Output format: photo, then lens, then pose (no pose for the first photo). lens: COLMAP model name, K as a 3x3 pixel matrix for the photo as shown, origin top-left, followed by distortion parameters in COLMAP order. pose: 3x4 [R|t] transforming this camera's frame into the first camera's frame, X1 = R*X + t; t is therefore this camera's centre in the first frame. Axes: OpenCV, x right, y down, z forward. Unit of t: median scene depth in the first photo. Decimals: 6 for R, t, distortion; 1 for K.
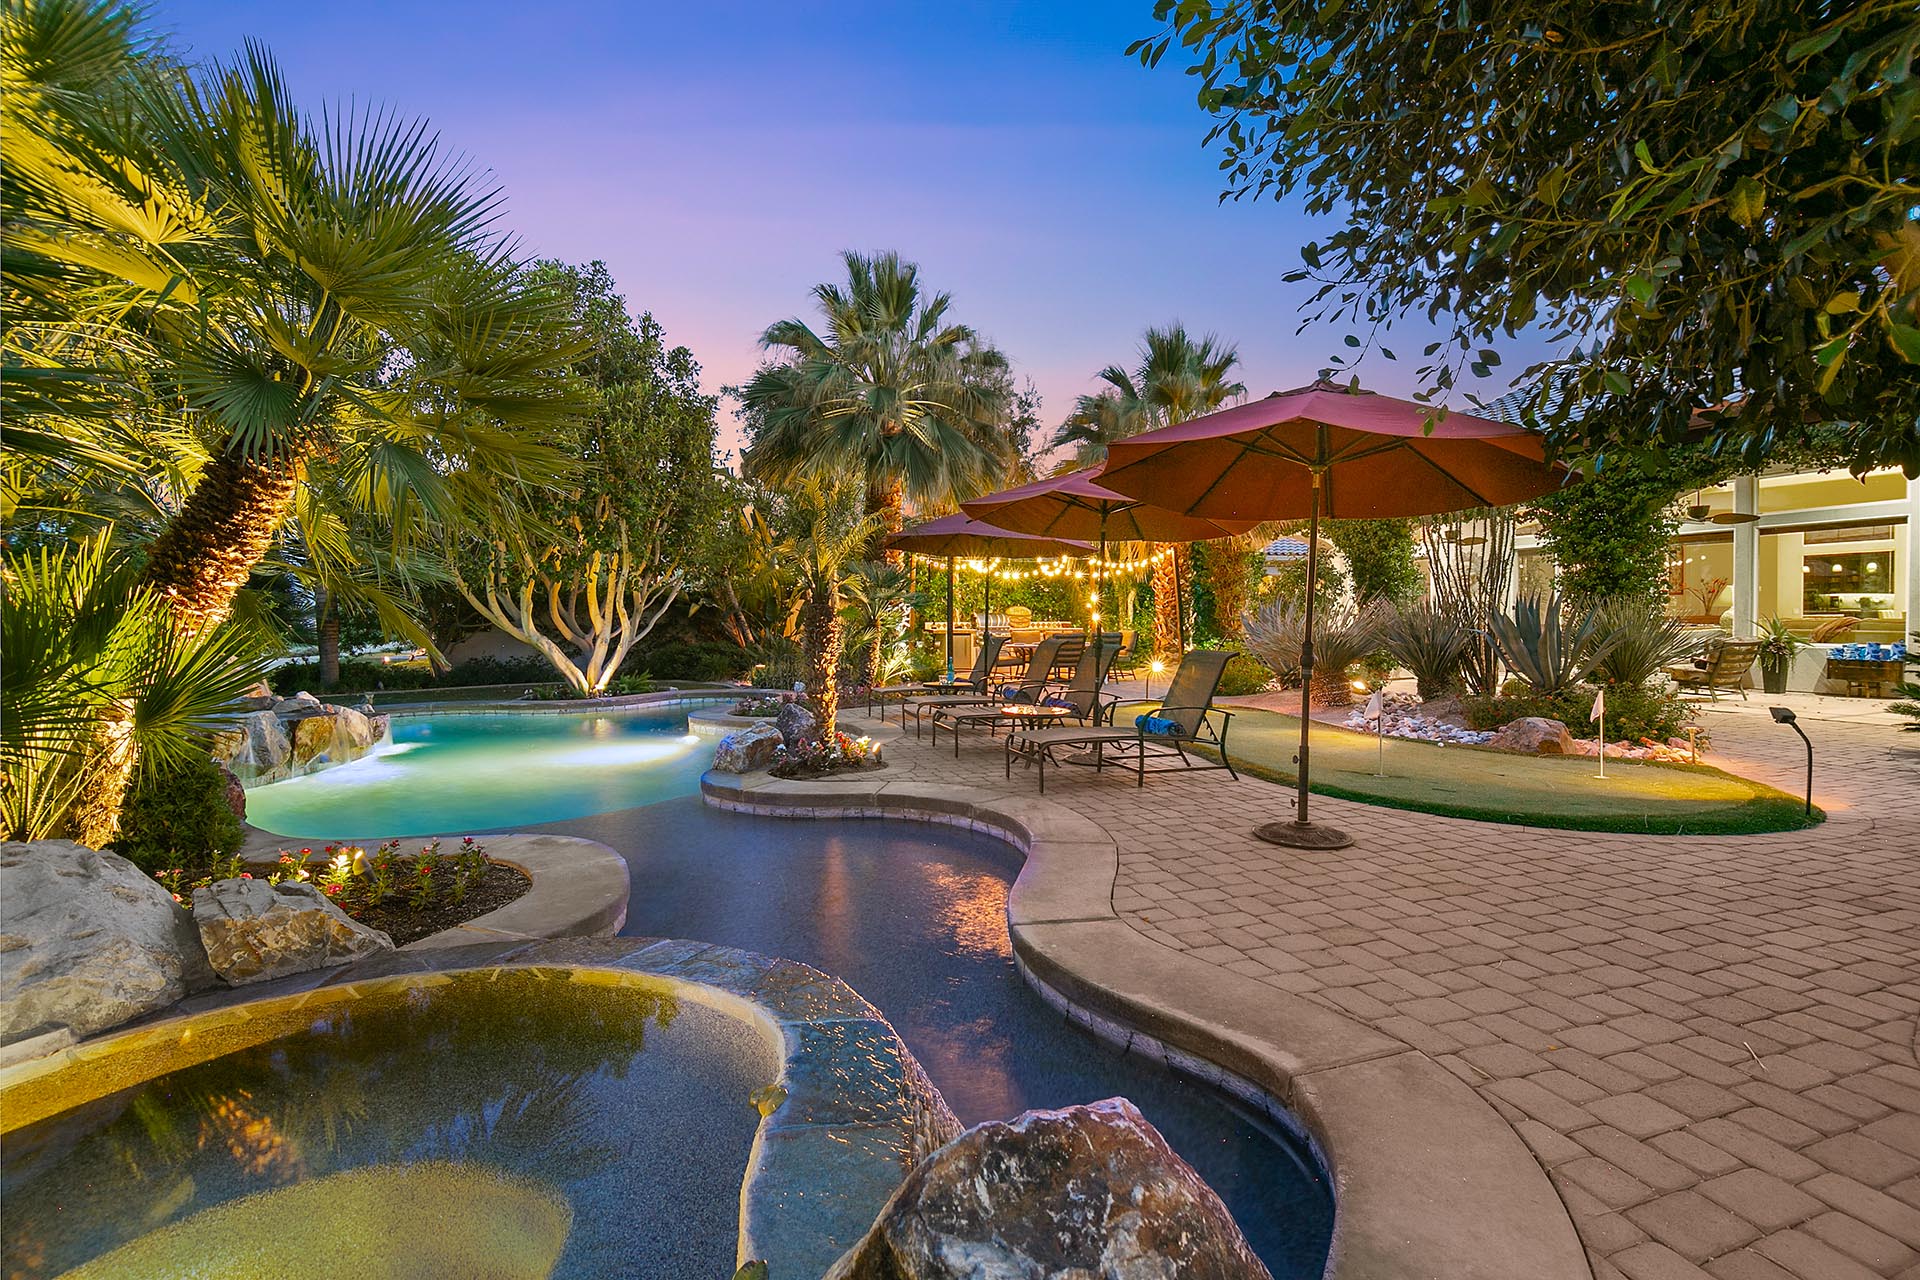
lens RADIAL K [[861.9, 0, 960.0], [0, 861.9, 640.0], [0, 0, 1]] dist [0.001201, -0.006923]
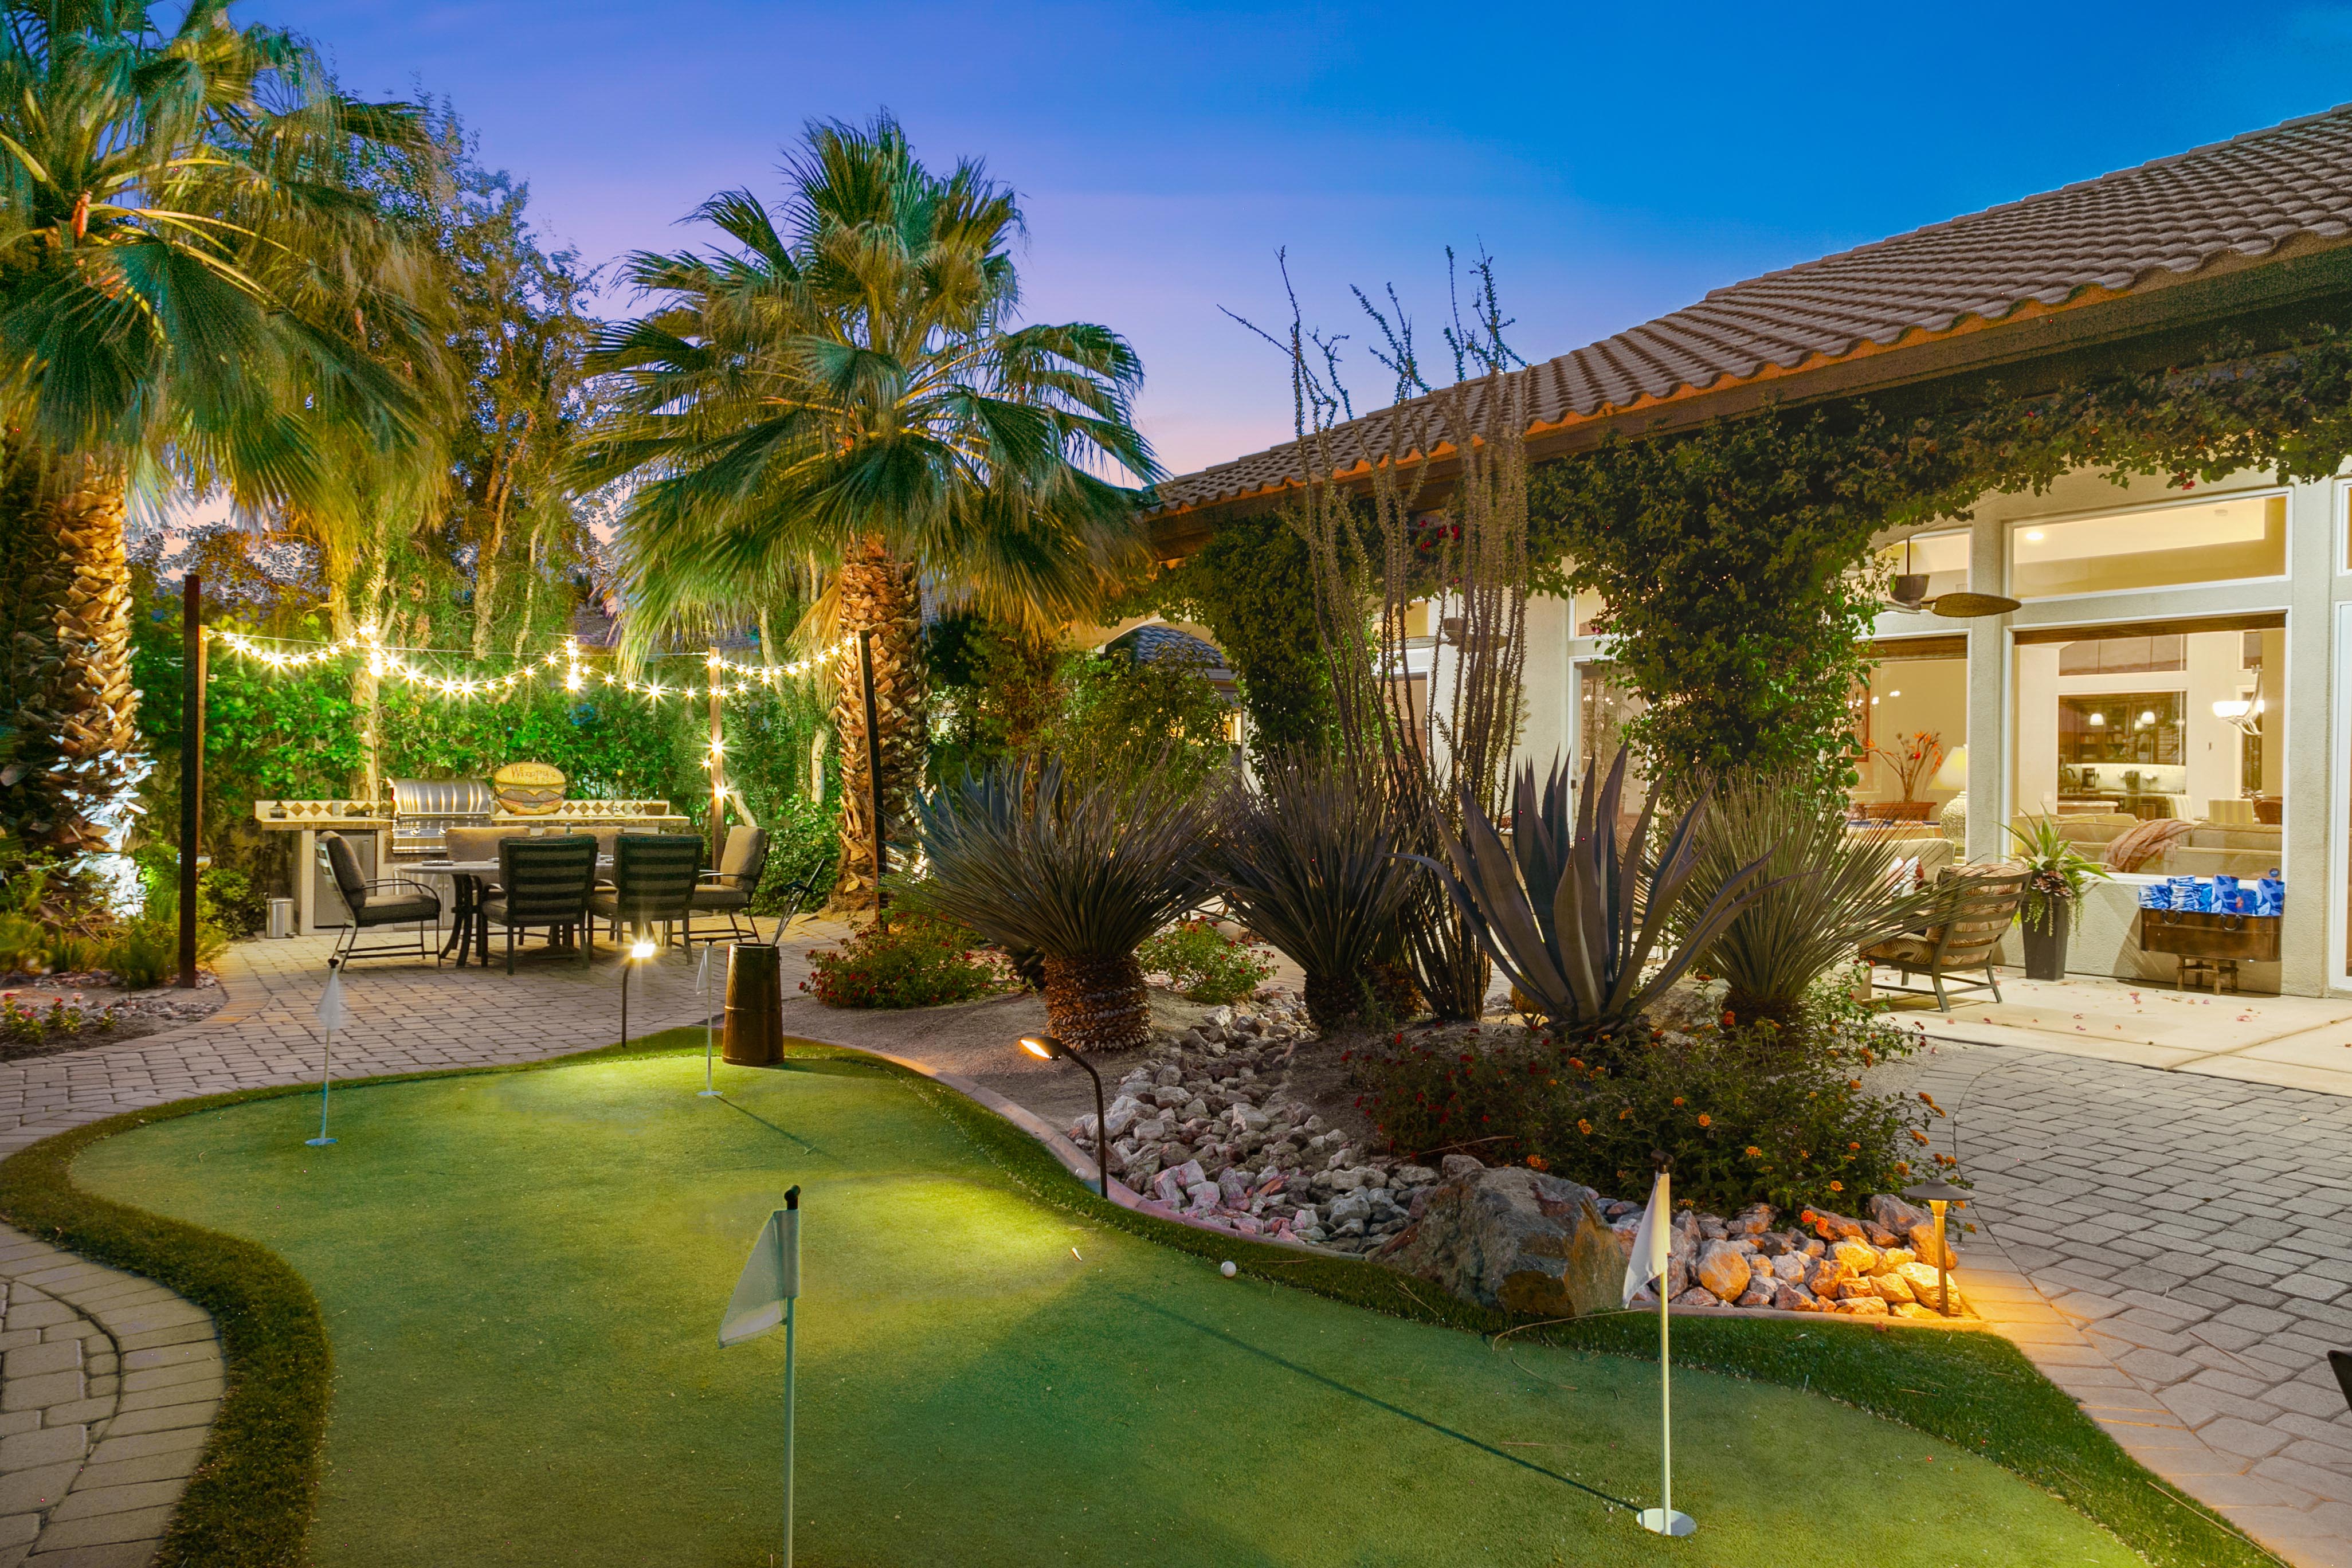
lens RADIAL K [[1526.2, 0, 1176.0], [0, 1526.2, 784.0], [0, 0, 1]] dist [-0.001678, 0.000491]
pose [[0.960593, 0.013396, 0.277634, 0.255590], [-0.007348, 0.999713, -0.022812, -0.022252], [-0.277860, 0.019873, 0.960416, 0.323957]]
